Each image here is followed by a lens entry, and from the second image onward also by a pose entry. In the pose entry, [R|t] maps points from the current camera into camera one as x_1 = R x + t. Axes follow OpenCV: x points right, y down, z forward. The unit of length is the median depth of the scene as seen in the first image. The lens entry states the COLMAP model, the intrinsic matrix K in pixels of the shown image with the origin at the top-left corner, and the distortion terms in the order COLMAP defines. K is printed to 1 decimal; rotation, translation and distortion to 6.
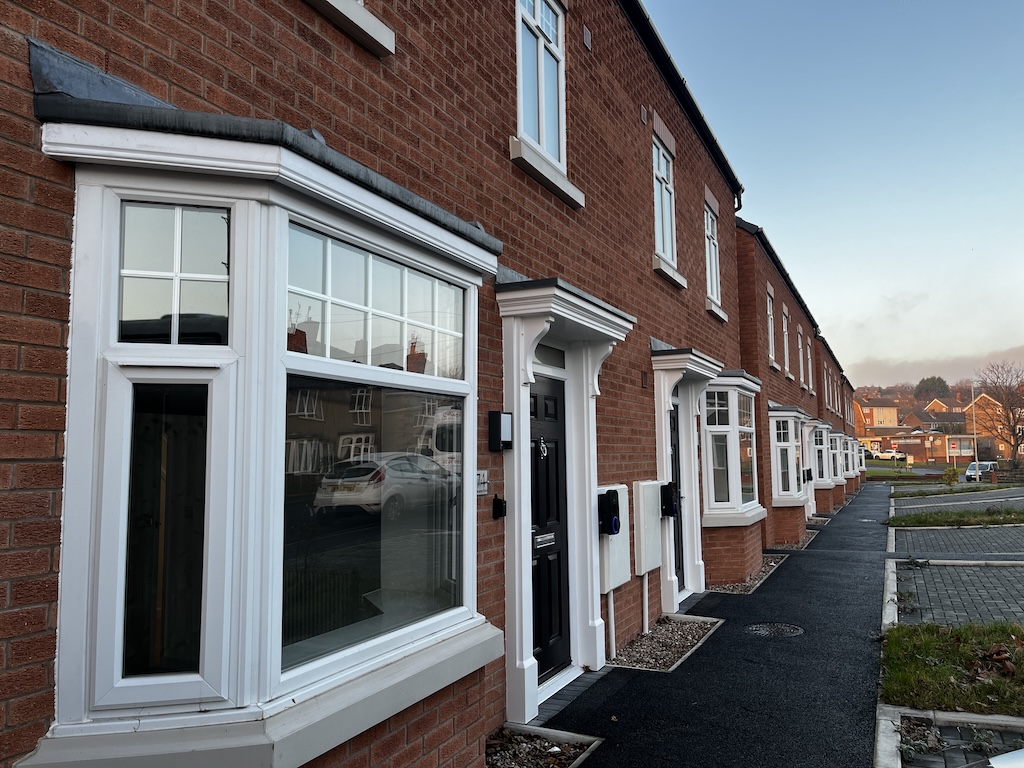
lens RADIAL K [[778.3, 0, 531.1], [0, 778.3, 387.7], [0, 0, 1]] dist [0.068896, -0.088271]
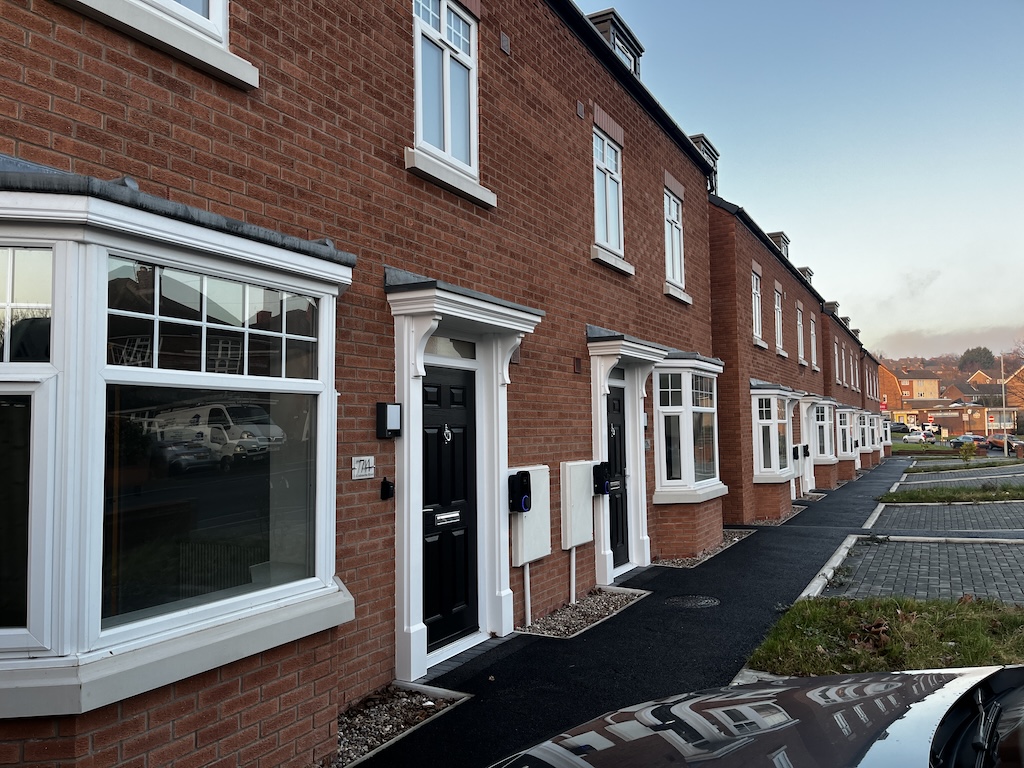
lens RADIAL K [[778.3, 0, 522.0], [0, 778.3, 387.2], [0, 0, 1]] dist [0.068896, -0.088271]
pose [[0.998073, -0.005105, -0.061848, 0.185811], [0.007180, 0.999417, 0.033370, -0.022815], [0.061641, -0.033750, 0.997528, -0.076444]]
